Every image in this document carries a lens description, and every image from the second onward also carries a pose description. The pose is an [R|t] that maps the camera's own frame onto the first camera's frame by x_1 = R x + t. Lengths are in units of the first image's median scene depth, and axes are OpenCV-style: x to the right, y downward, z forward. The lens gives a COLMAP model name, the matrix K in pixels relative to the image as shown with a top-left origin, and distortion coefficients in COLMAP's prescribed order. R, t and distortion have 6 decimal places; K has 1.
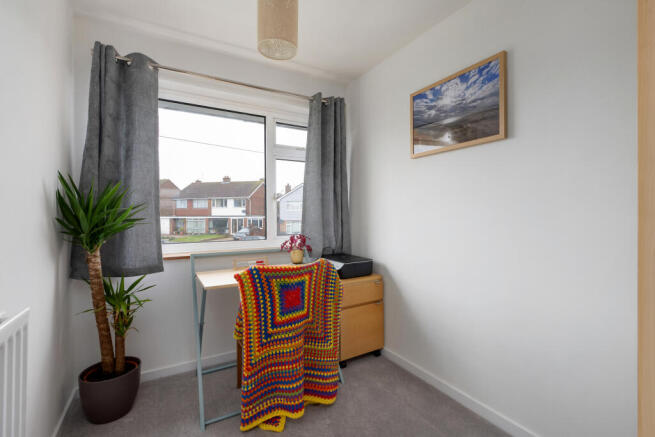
lens RADIAL K [[300.2, 0, 327.7], [0, 300.2, 215.8], [0, 0, 1]] dist [-0.001660, -0.000341]
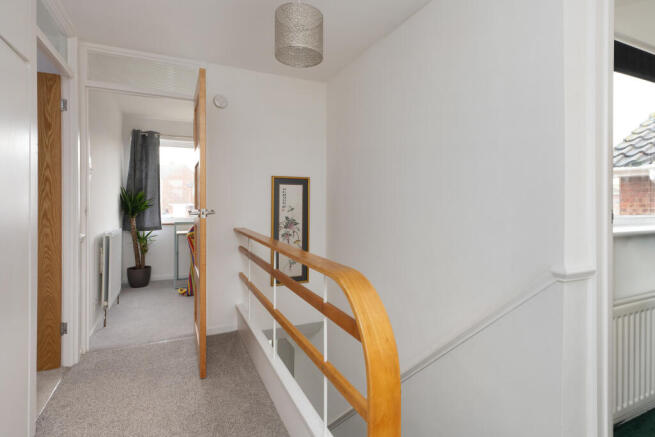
lens RADIAL K [[336.6, 0, 327.9], [0, 336.6, 211.9], [0, 0, 1]] dist [0.001235, 0.000131]
pose [[0.995158, 0.008299, -0.097939, 0.971012], [-0.006925, 0.999873, 0.014361, 0.013573], [0.098046, -0.013614, 0.995089, -1.427795]]
